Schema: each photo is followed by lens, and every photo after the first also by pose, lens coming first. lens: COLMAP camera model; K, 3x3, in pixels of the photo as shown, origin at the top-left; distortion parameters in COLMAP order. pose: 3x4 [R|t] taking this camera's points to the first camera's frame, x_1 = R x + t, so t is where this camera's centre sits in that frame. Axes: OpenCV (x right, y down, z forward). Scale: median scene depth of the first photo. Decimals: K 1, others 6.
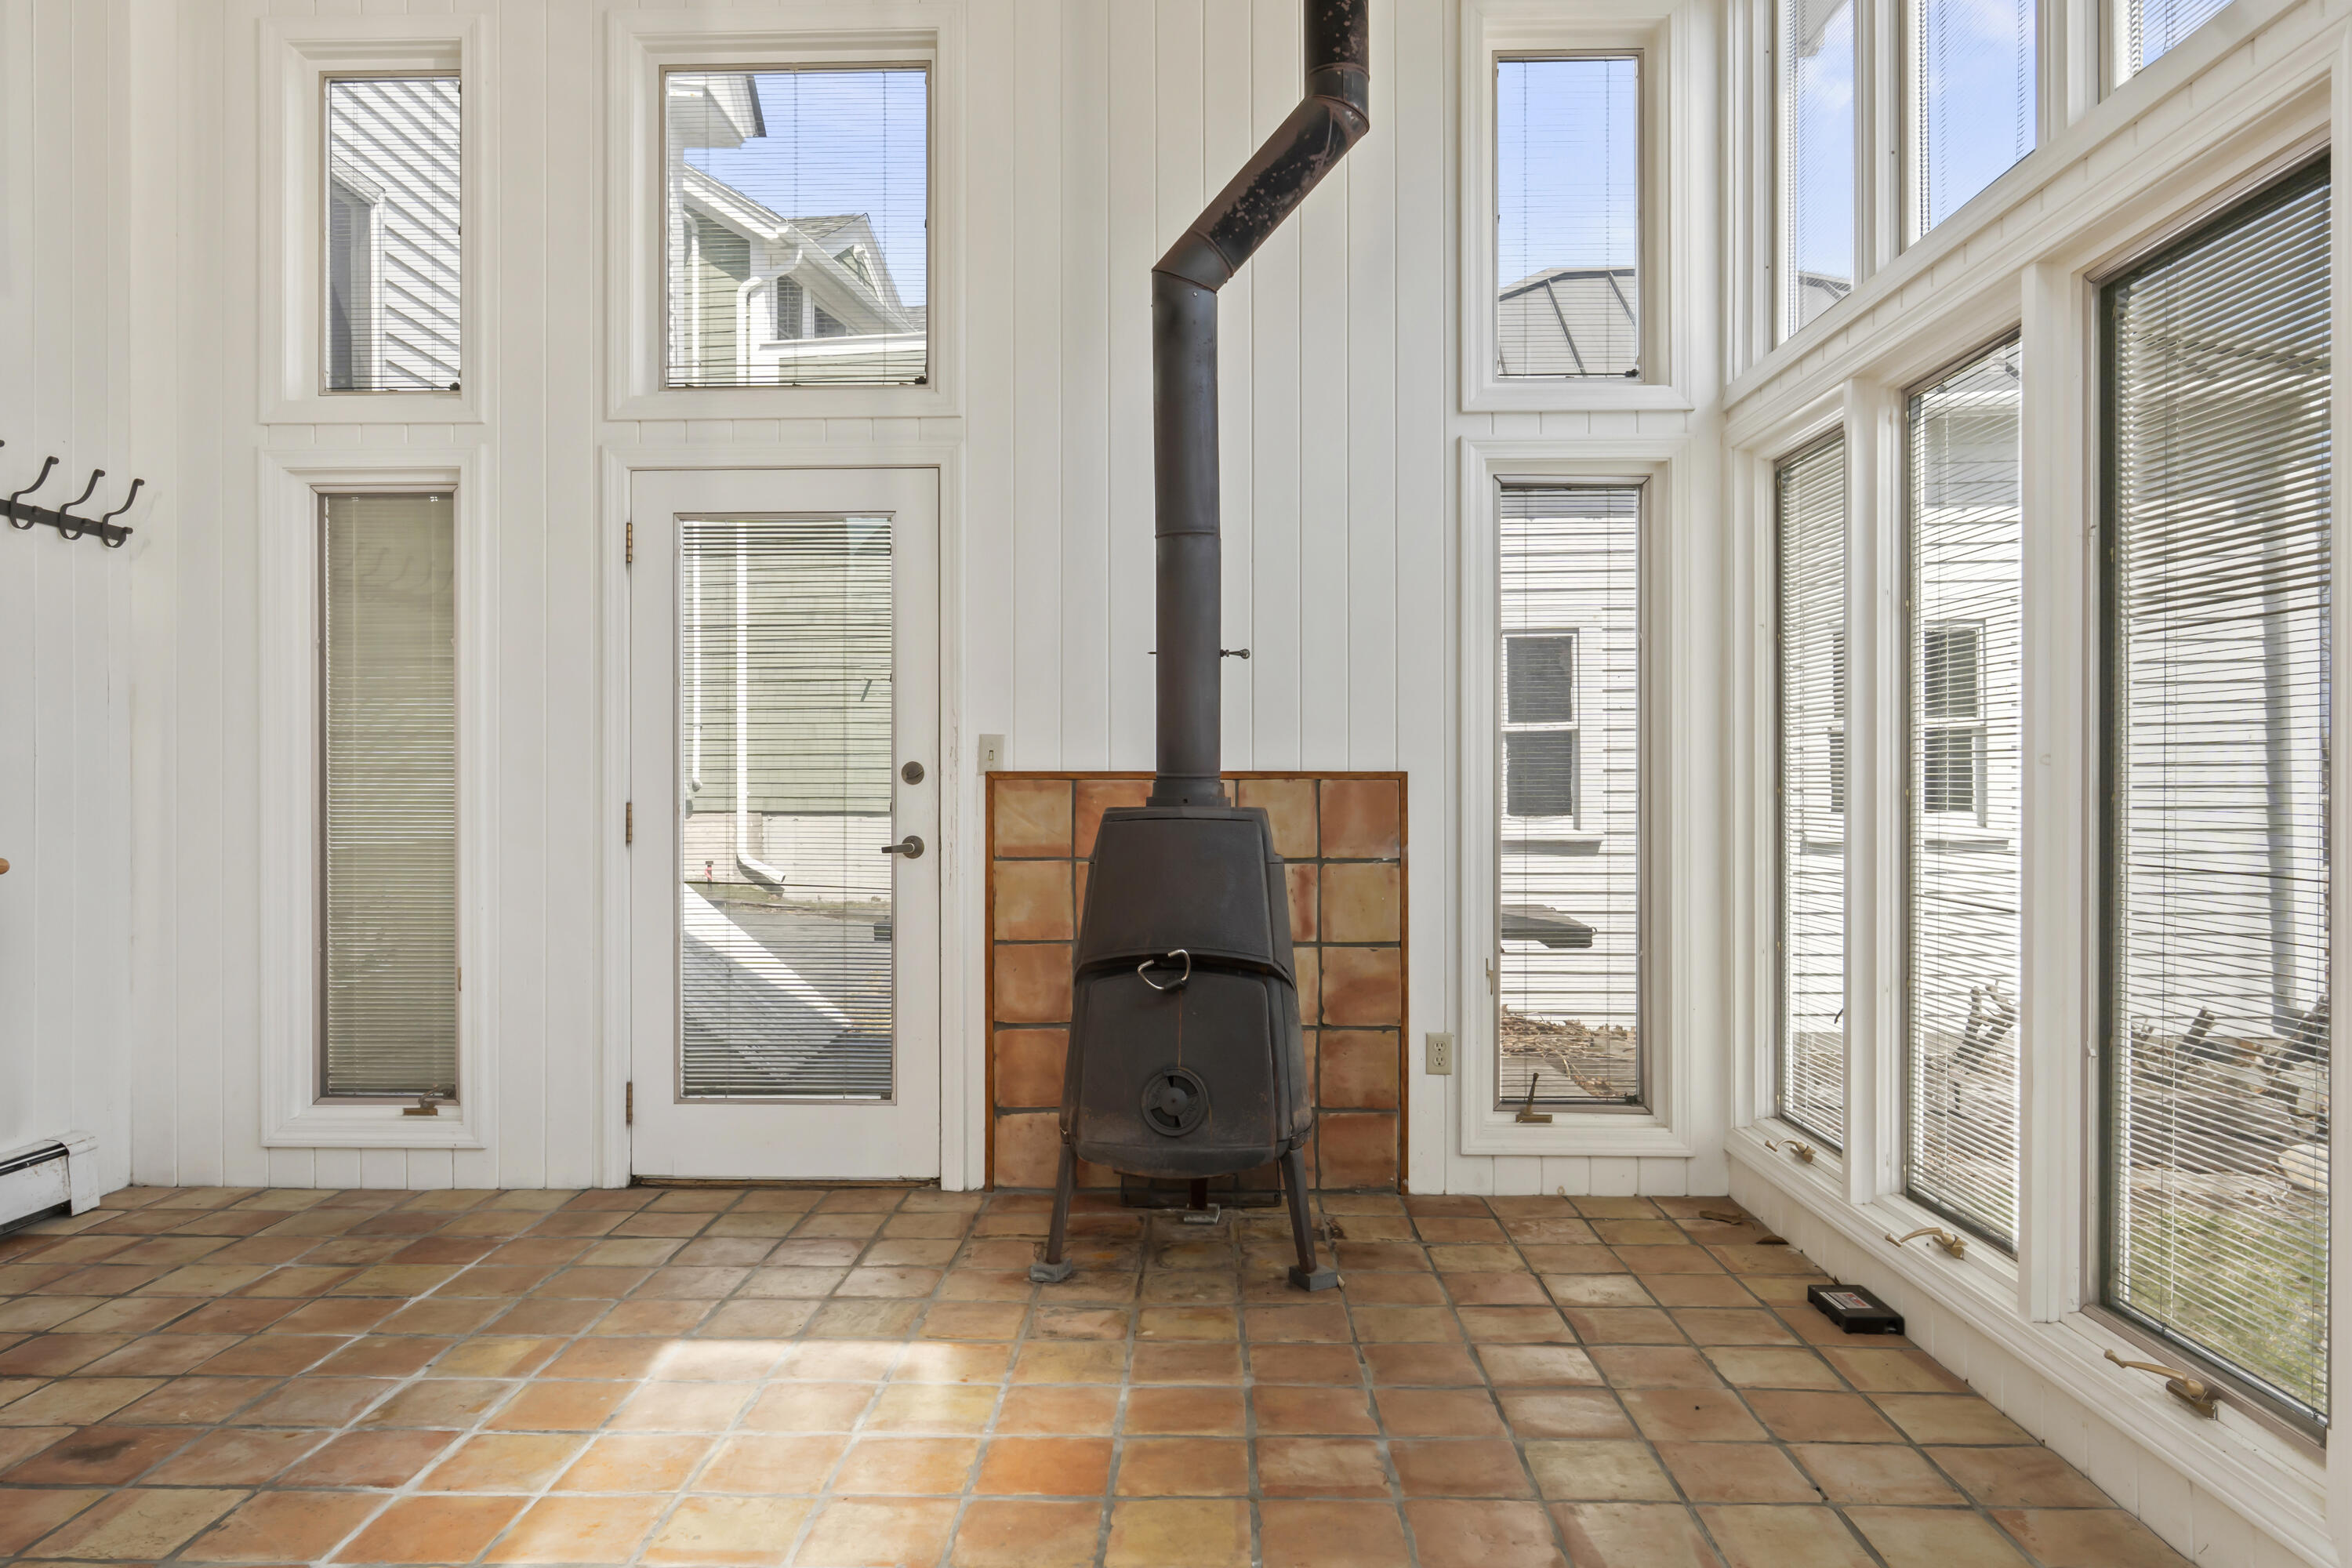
lens RADIAL K [[1519.7, 0, 1167.5], [0, 1519.7, 786.4], [0, 0, 1]] dist [-0.003292, -0.001687]
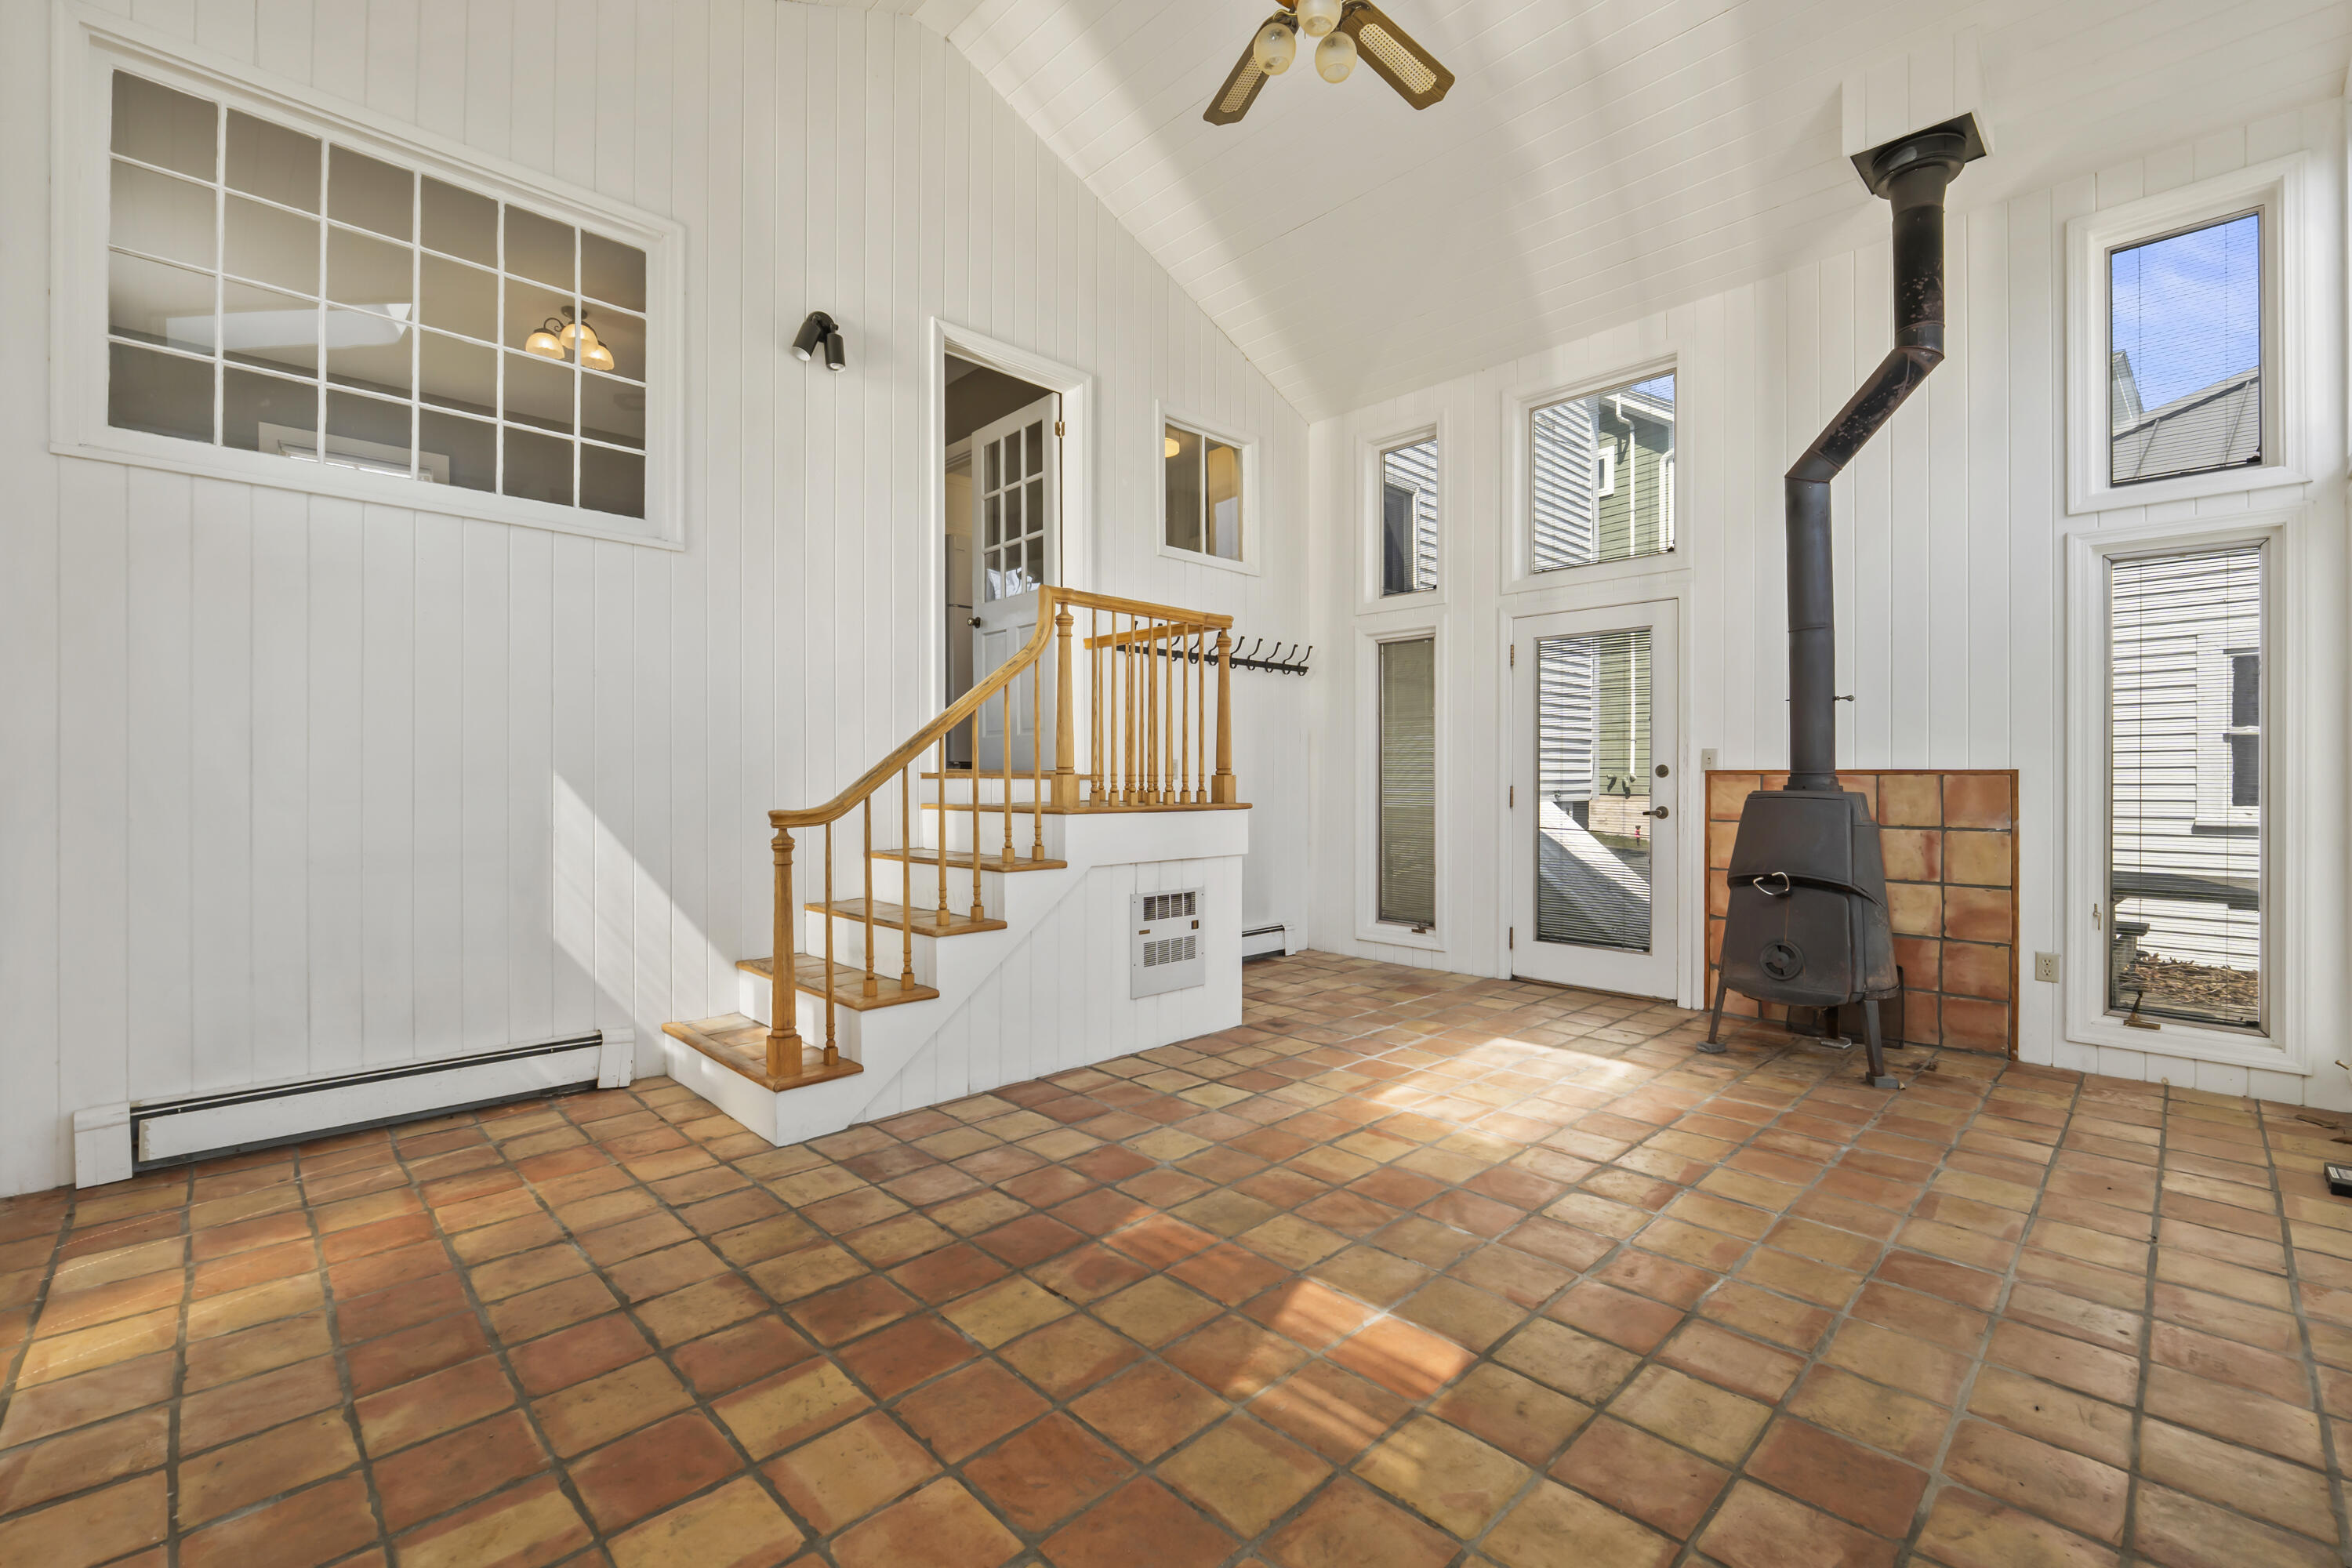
lens RADIAL K [[996.1, 0, 1174.1], [0, 996.1, 769.7], [0, 0, 1]] dist [-0.006076, -0.000084]
pose [[0.713837, -0.002730, -0.700306, 0.256649], [-0.003486, 0.999966, -0.007452, 0.000260], [0.700303, 0.007761, 0.713803, -0.251923]]
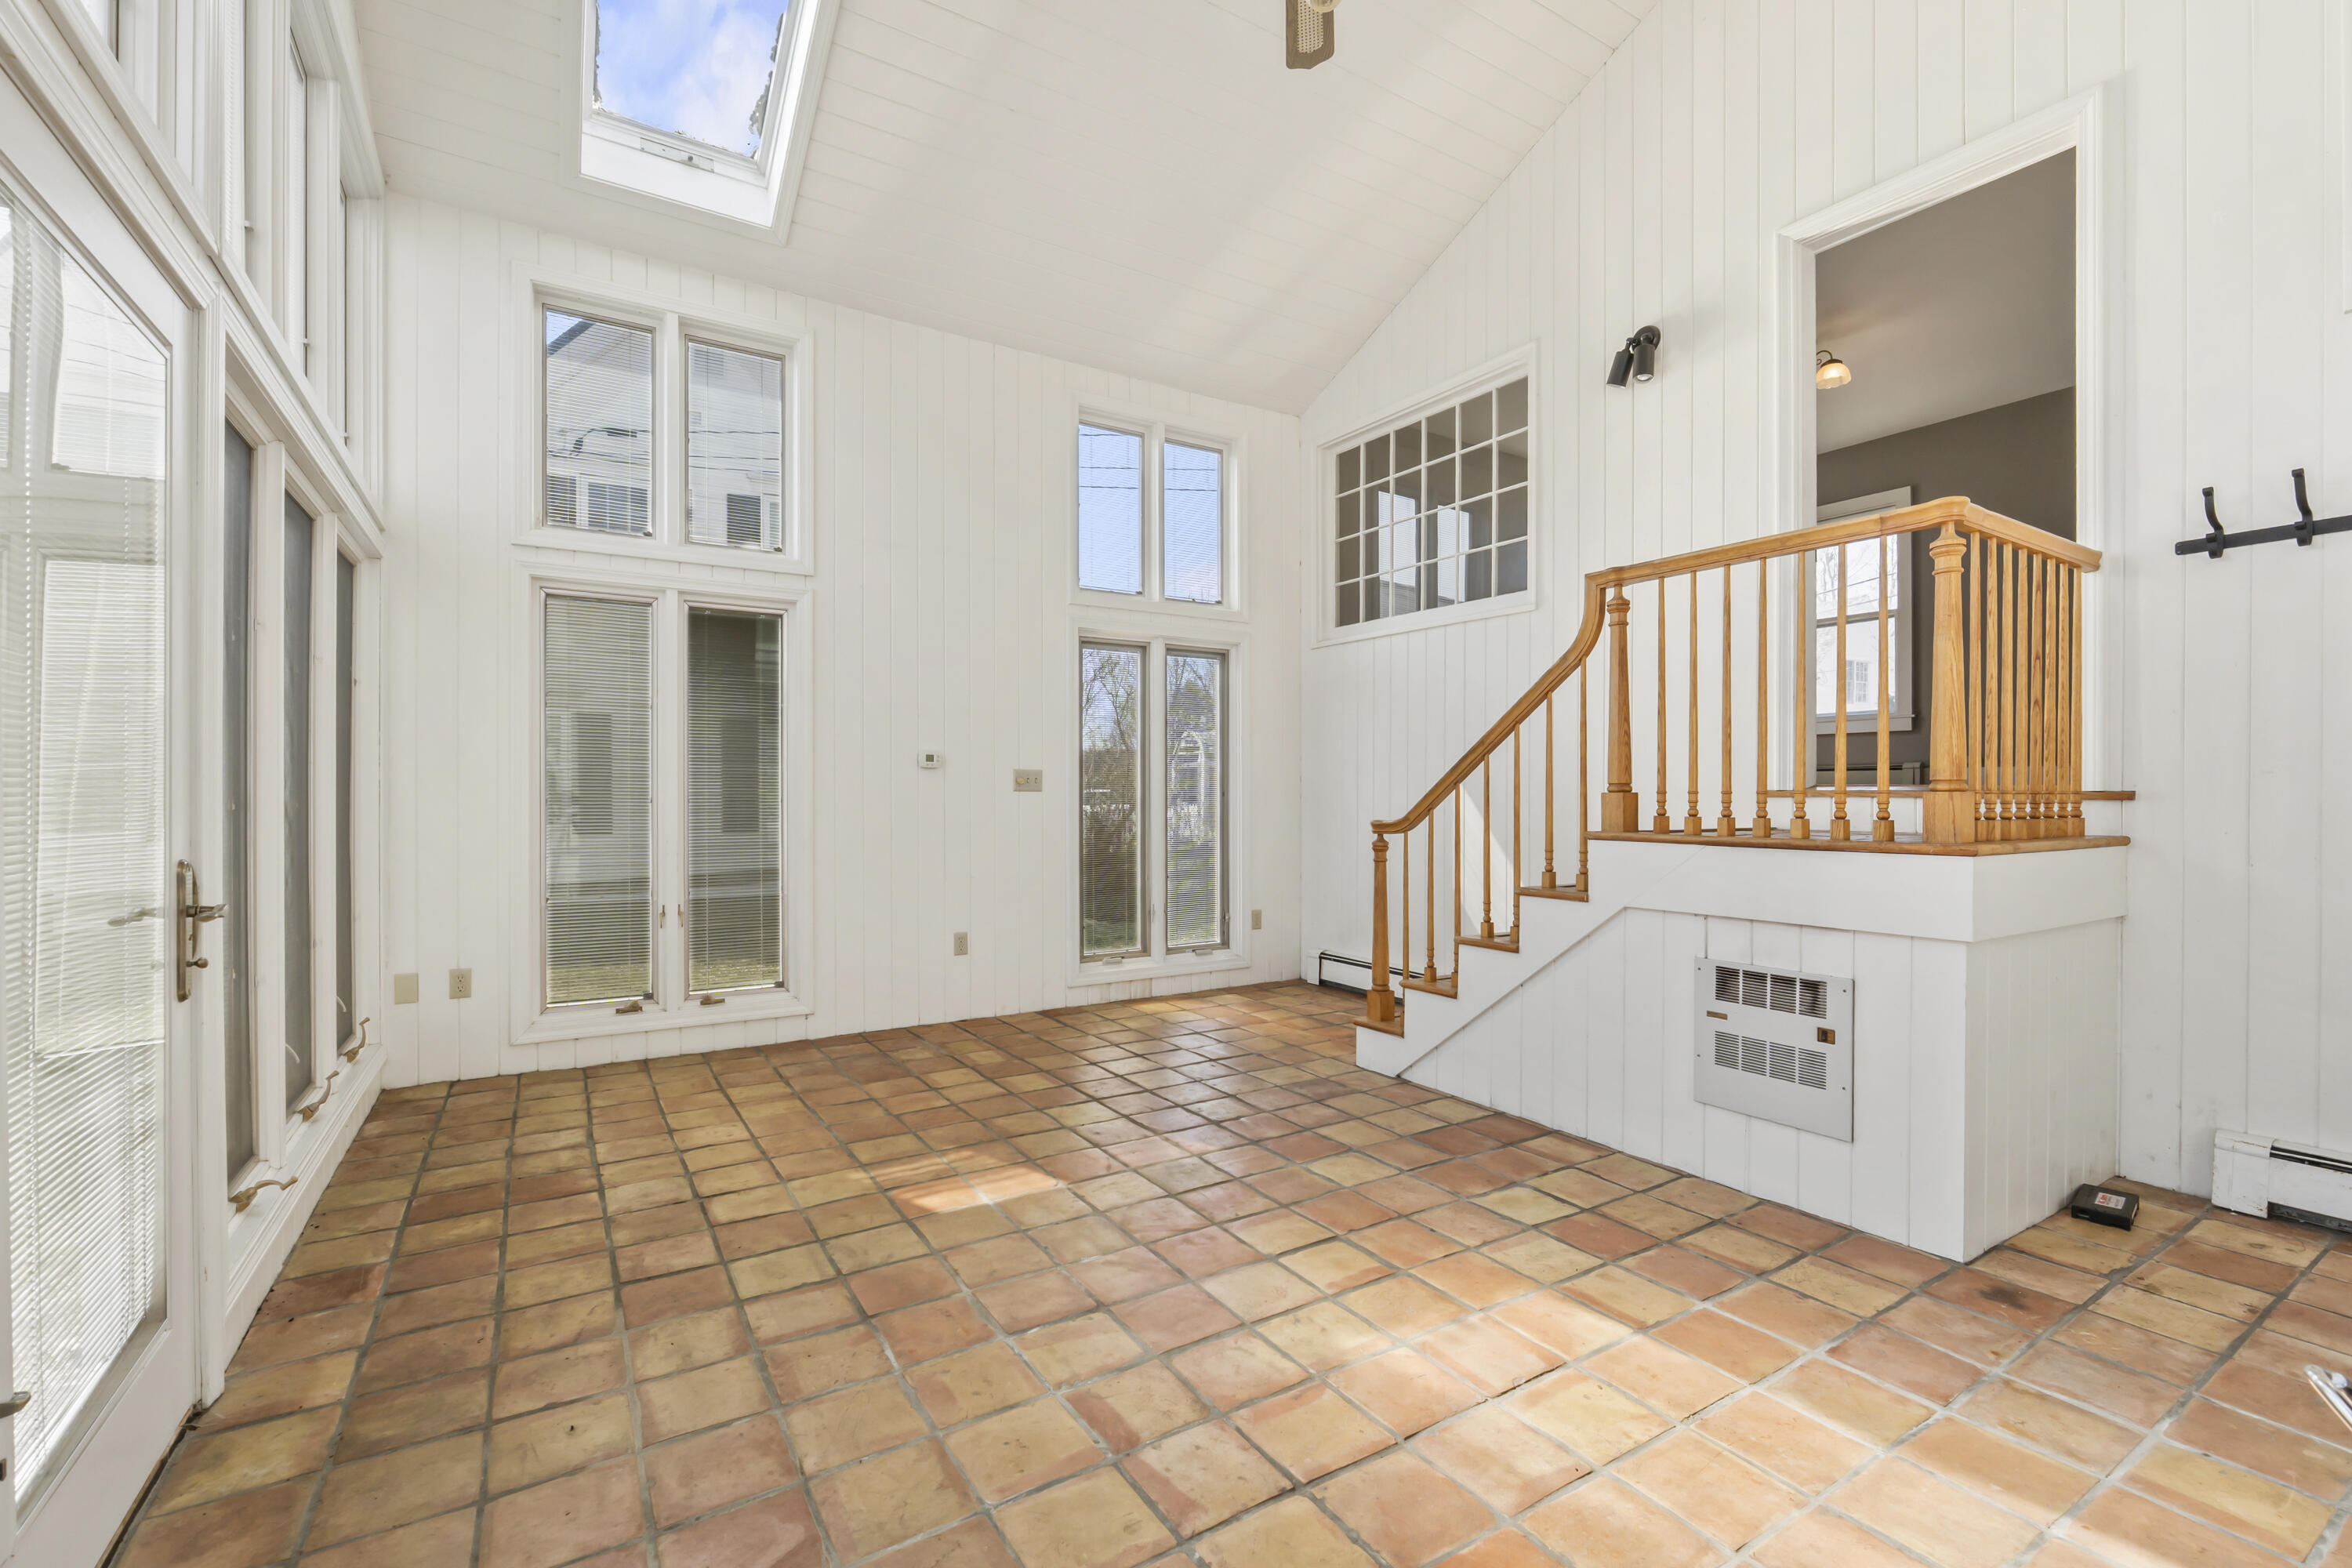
lens RADIAL K [[1007.3, 0, 1190.0], [0, 1007.3, 793.7], [0, 0, 1]] dist [-0.017436, -0.000084]
pose [[-0.831273, 0.002192, -0.555860, 0.238406], [0.001292, 0.999997, 0.002011, -0.002981], [0.555863, 0.000953, -0.831273, 0.855649]]
